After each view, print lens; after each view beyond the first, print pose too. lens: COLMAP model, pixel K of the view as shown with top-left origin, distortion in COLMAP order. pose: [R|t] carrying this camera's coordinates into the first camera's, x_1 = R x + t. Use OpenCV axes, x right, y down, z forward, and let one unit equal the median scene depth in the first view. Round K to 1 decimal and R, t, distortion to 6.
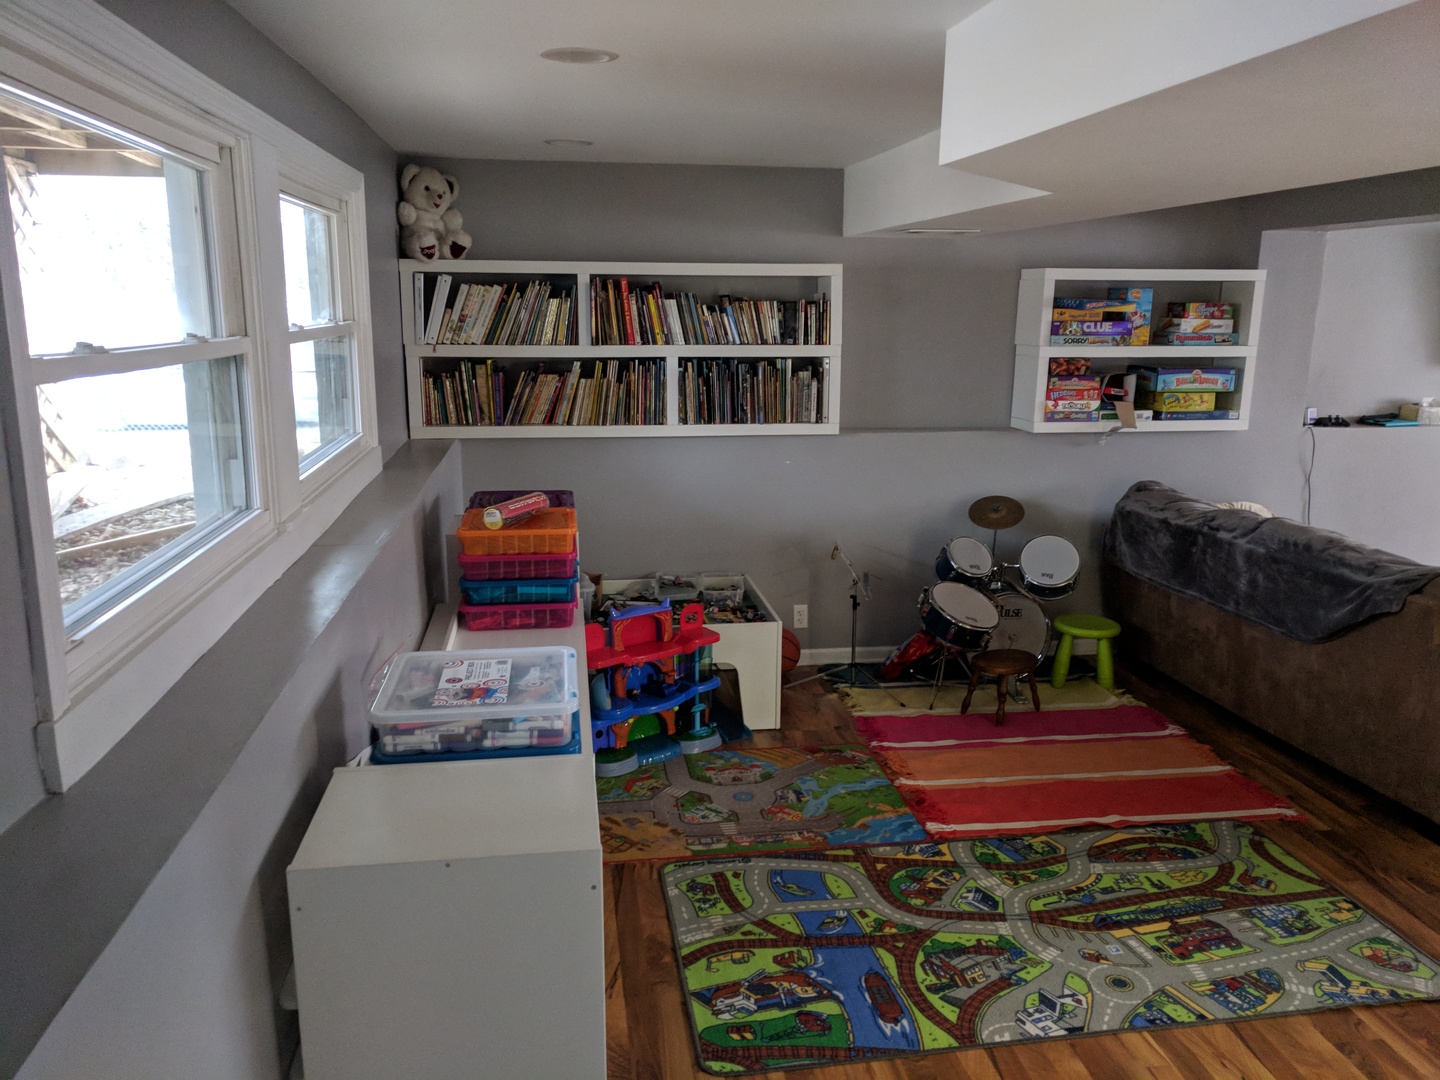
lens RADIAL K [[1075.9, 0, 716.7], [0, 1075.9, 552.3], [0, 0, 1]] dist [0.019052, -0.005425]
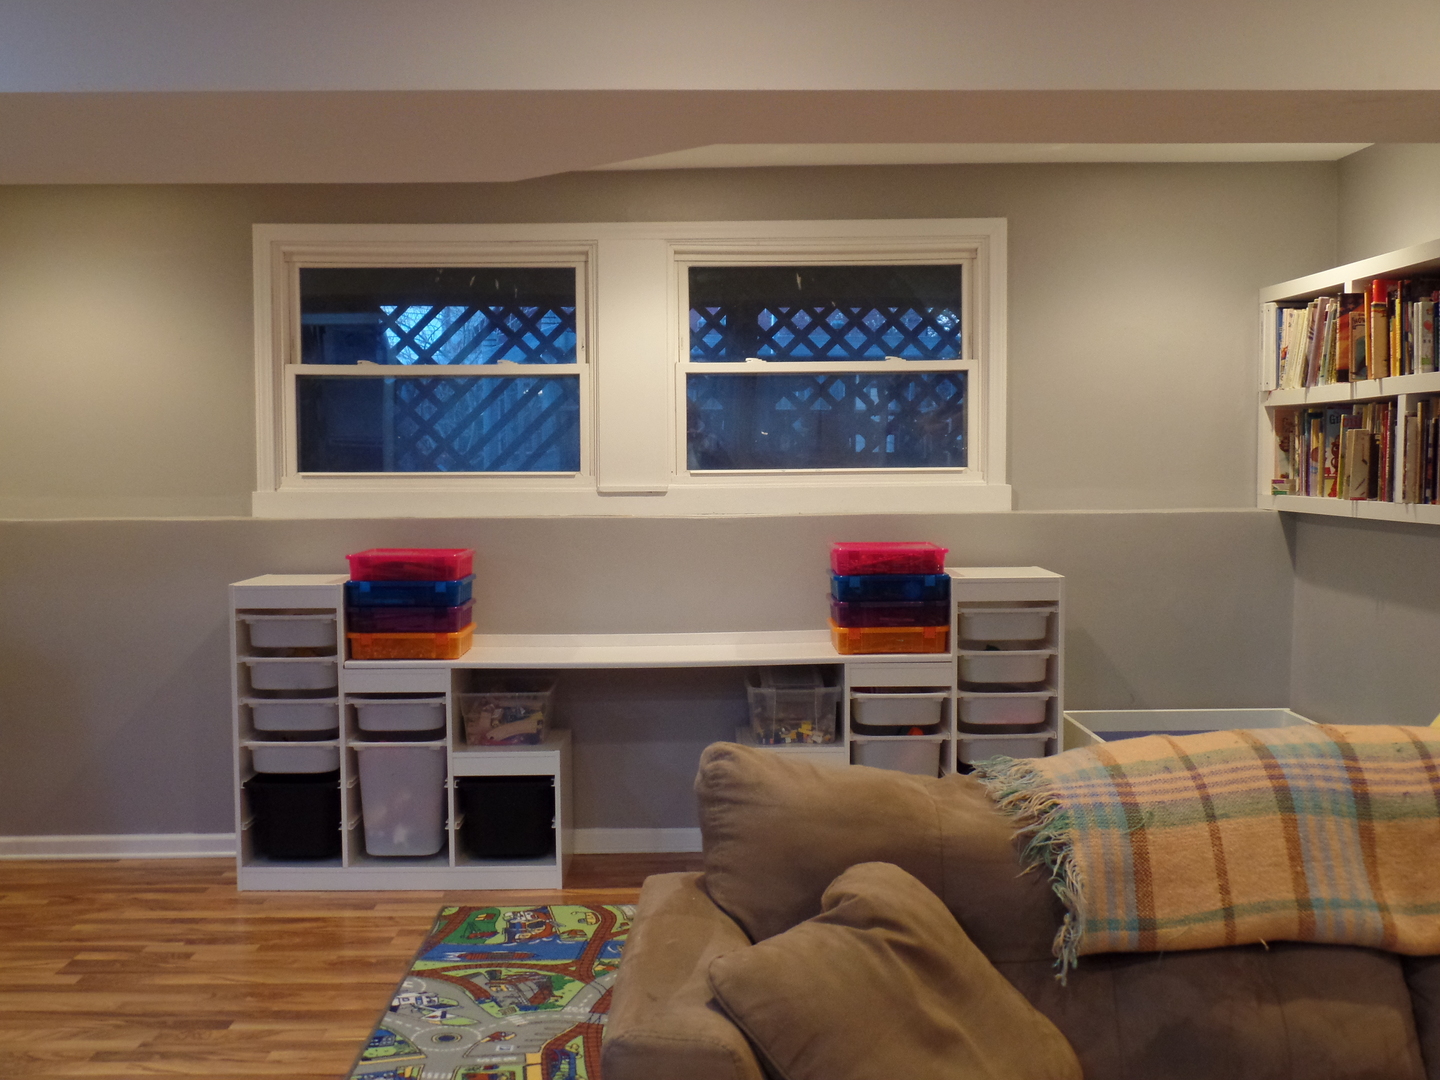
lens RADIAL K [[1674.1, 0, 721.6], [0, 1674.1, 537.4], [0, 0, 1]] dist [-0.005219, 0.000000]
pose [[-0.151175, 0.044010, -0.987527, 1.495261], [-0.218593, 0.972788, 0.076817, -0.135335], [0.964035, 0.227480, -0.137441, 1.178123]]
